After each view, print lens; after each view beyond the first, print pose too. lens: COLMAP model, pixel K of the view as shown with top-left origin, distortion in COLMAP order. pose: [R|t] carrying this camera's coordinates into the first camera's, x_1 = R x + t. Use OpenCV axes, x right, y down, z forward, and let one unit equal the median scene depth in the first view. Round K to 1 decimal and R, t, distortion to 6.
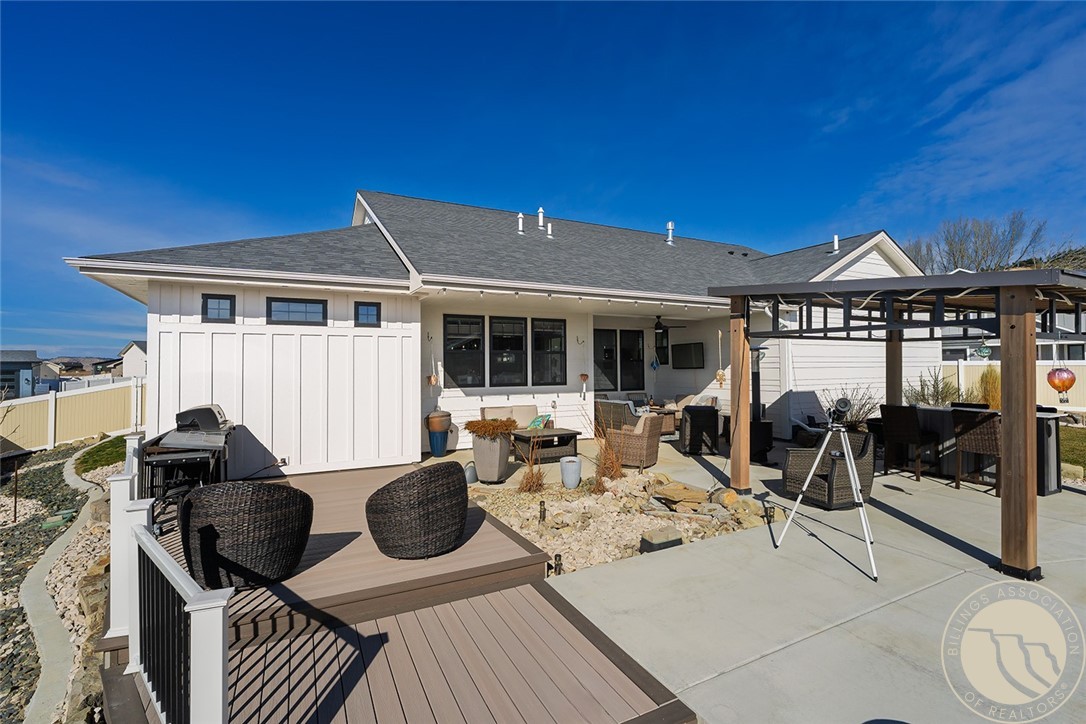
lens RADIAL K [[496.9, 0, 536.7], [0, 496.9, 348.4], [0, 0, 1]] dist [-0.002765, -0.000152]
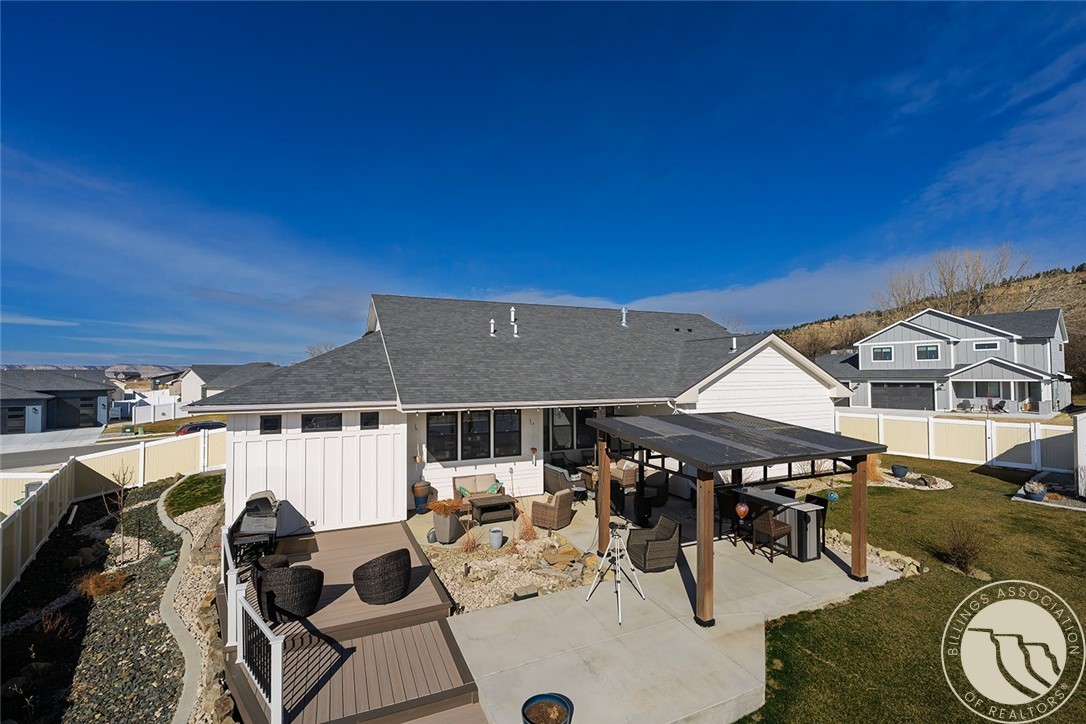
lens RADIAL K [[489.0, 0, 547.3], [0, 489.0, 351.8], [0, 0, 1]] dist [-0.003264, -0.000354]
pose [[0.999163, 0.001343, -0.040887, 0.280109], [-0.001223, 0.999995, 0.002964, -0.320854], [0.040890, -0.002911, 0.999159, -0.481896]]
